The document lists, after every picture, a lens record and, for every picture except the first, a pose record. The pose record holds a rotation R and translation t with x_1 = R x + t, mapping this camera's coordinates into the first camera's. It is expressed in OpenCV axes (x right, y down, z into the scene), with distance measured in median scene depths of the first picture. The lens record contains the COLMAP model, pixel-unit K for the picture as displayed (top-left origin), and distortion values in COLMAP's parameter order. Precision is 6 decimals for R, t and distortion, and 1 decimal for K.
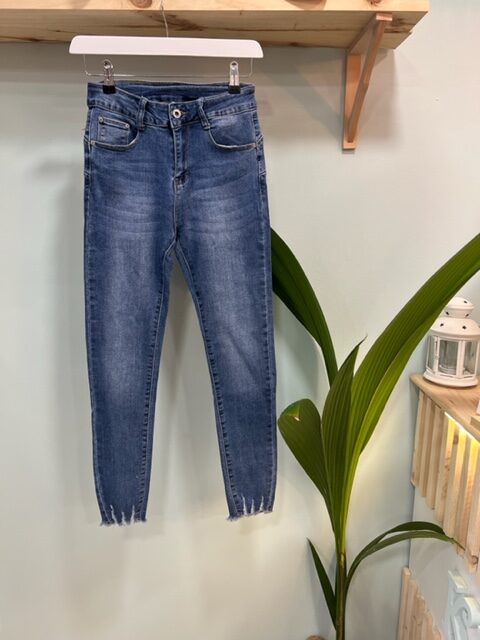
lens RADIAL K [[485.1, 0, 240.6], [0, 485.1, 322.2], [0, 0, 1]] dist [0.041532, -0.055068]
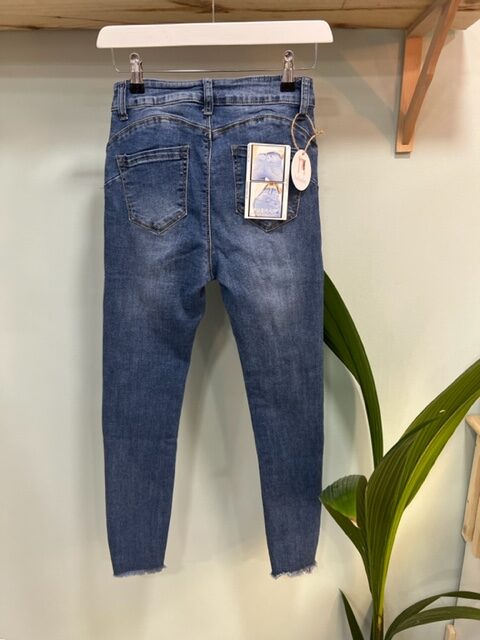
lens RADIAL K [[485.1, 0, 238.1], [0, 485.1, 320.8], [0, 0, 1]] dist [0.041532, -0.055068]
pose [[0.997564, 0.018961, -0.067136, 0.002367], [-0.015818, 0.998768, 0.047038, -0.105164], [0.067946, -0.045862, 0.996634, 0.141236]]
